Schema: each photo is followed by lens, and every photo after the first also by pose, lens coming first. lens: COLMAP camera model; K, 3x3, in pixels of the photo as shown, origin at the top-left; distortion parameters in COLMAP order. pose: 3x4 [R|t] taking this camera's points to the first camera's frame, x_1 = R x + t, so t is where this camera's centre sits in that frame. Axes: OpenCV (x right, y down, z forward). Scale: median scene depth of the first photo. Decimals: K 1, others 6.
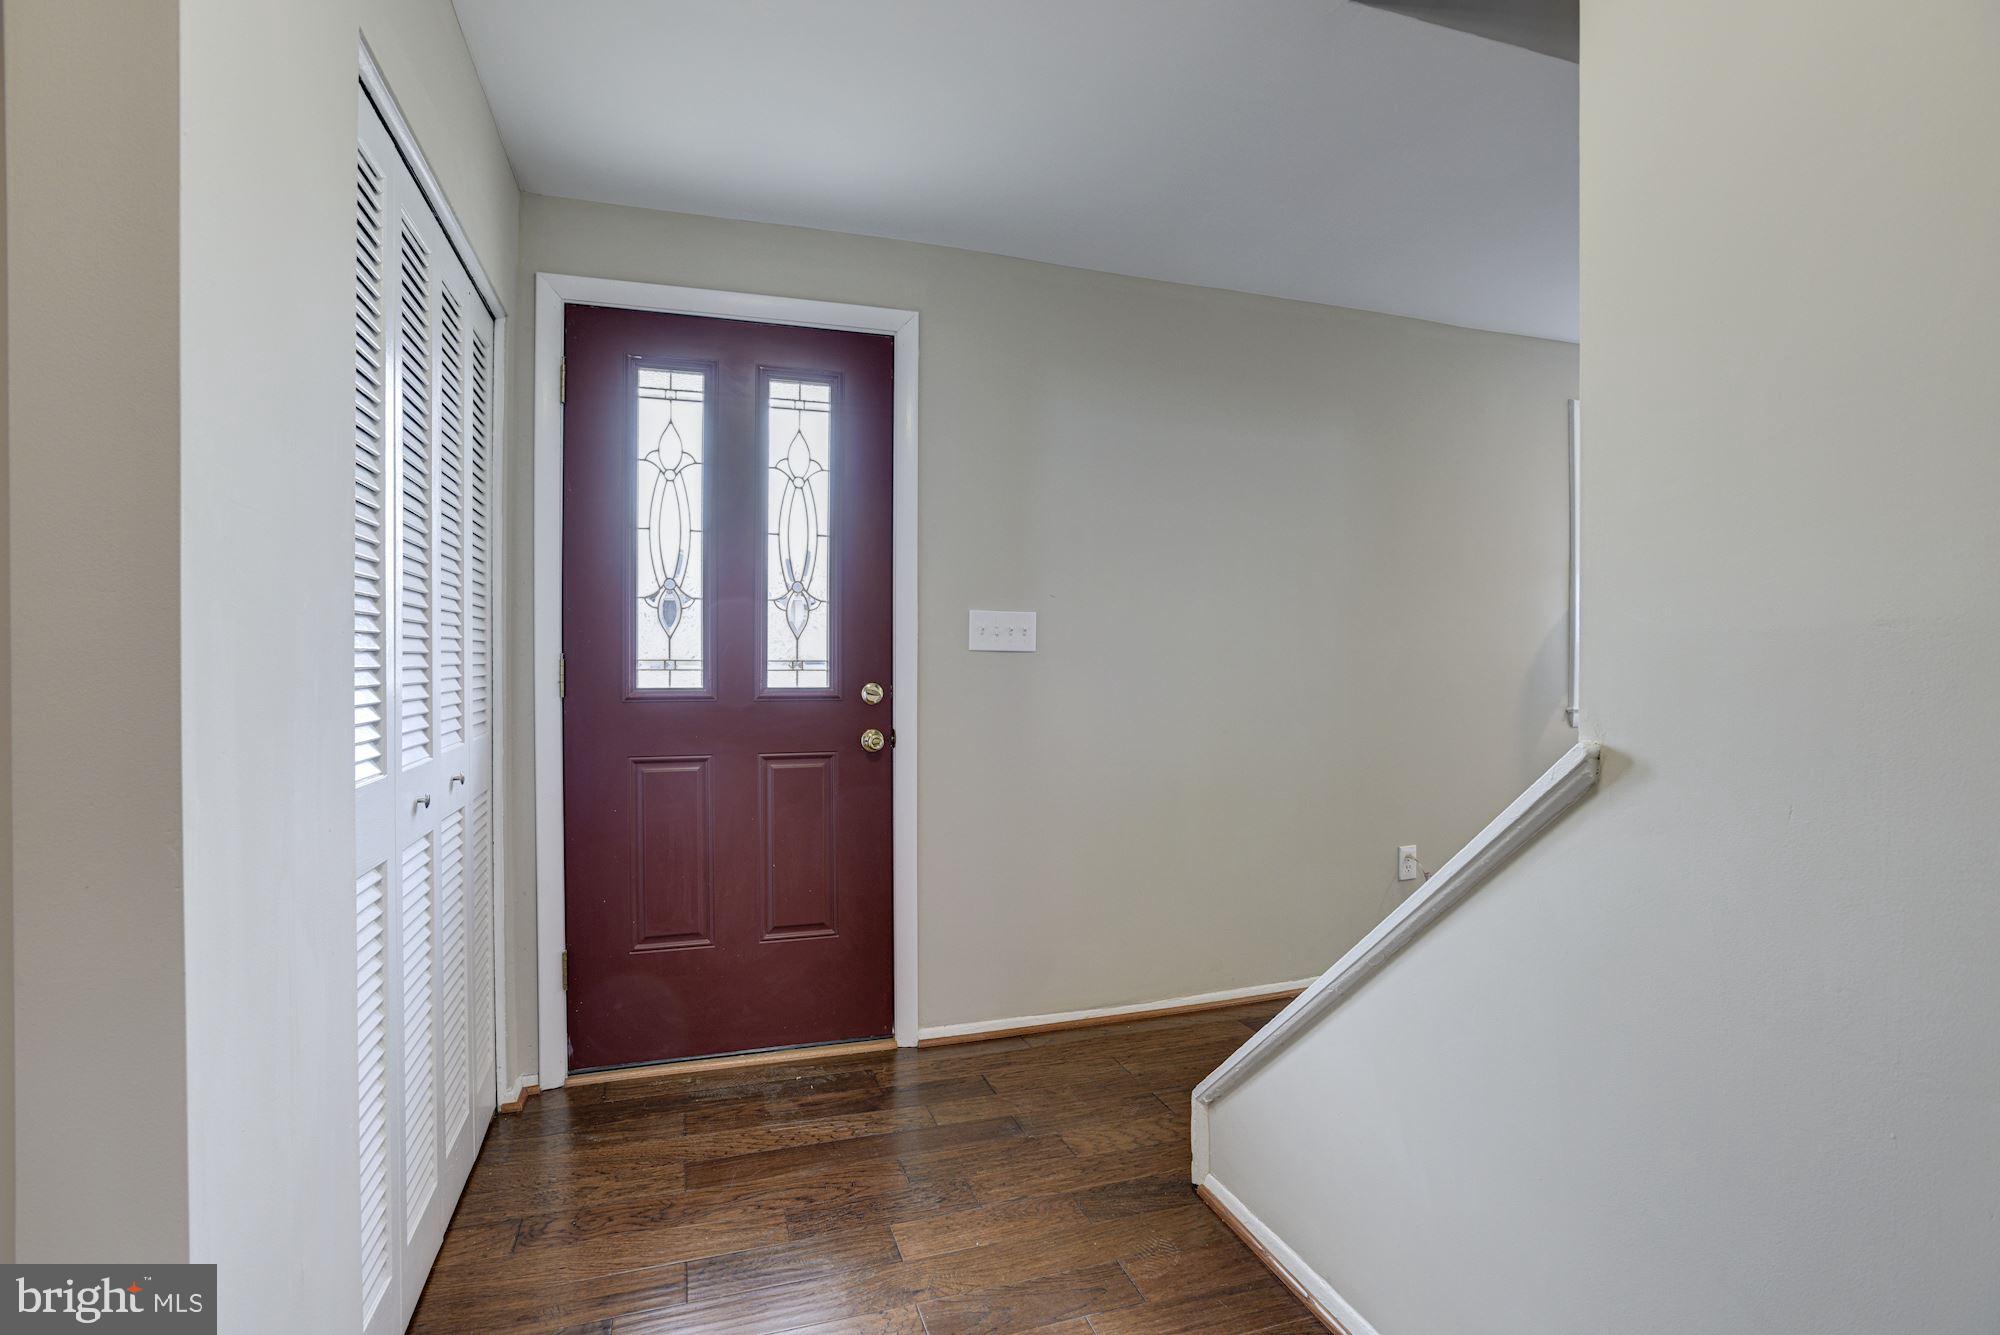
lens RADIAL K [[973.3, 0, 1003.1], [0, 973.3, 664.2], [0, 0, 1]] dist [-0.053451, 0.031626]
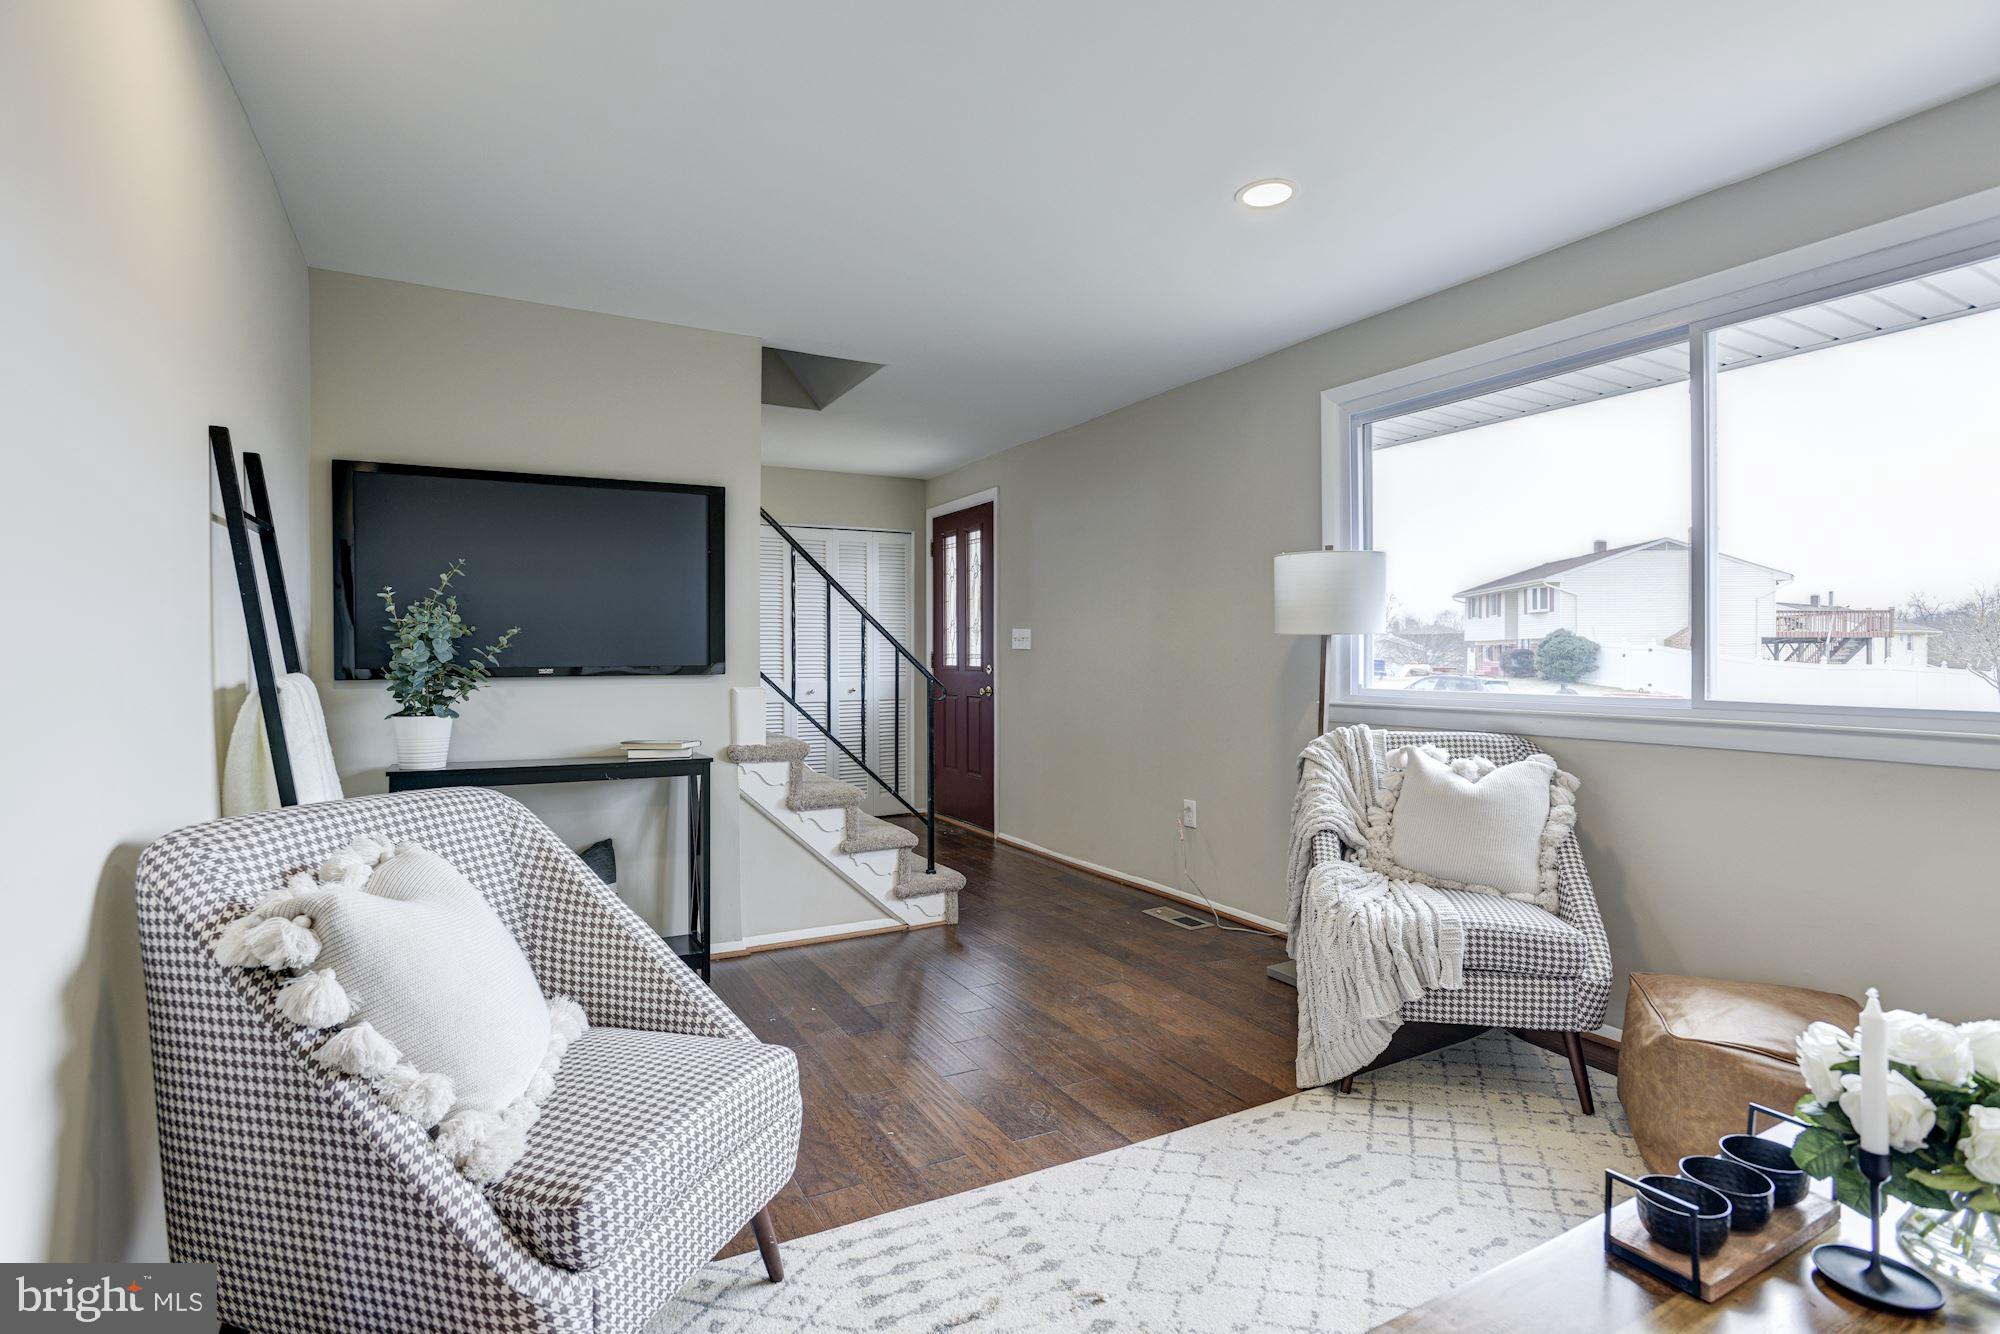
lens RADIAL K [[973.3, 0, 1003.1], [0, 973.3, 663.7], [0, 0, 1]] dist [-0.053451, 0.031626]
pose [[0.178221, 0.010003, -0.983940, 1.971042], [-0.005120, 0.999944, 0.009238, -0.002743], [0.983977, 0.003391, 0.178263, 0.635863]]
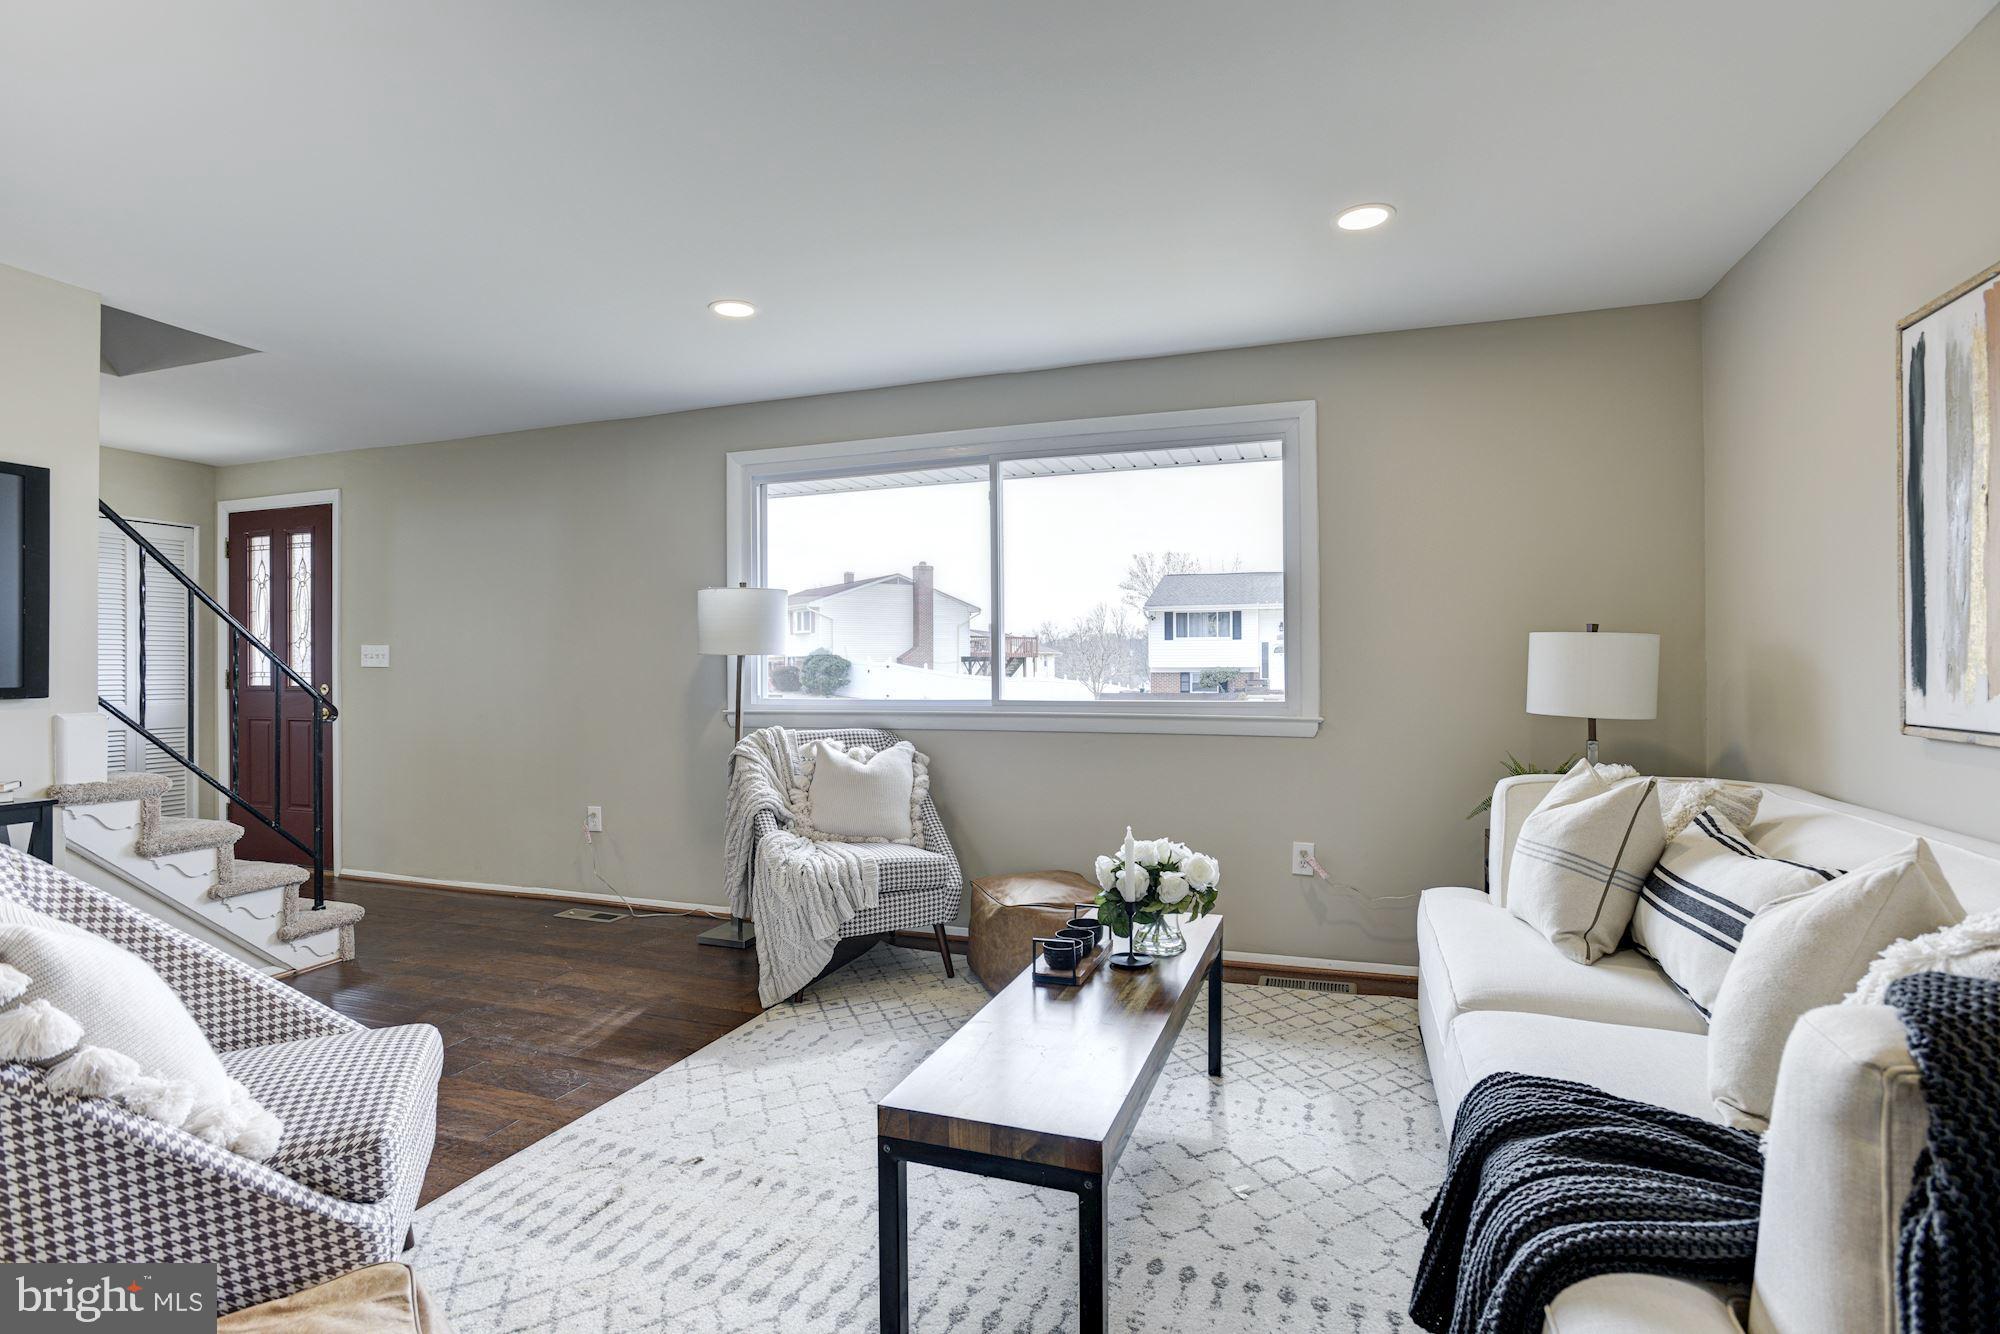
lens RADIAL K [[973.3, 0, 1003.1], [0, 973.3, 663.7], [0, 0, 1]] dist [-0.053451, 0.031626]
pose [[0.784693, -0.006581, -0.619849, 2.086022], [0.000378, 0.999949, -0.010138, -0.001399], [0.619884, 0.007721, 0.784655, 0.337615]]
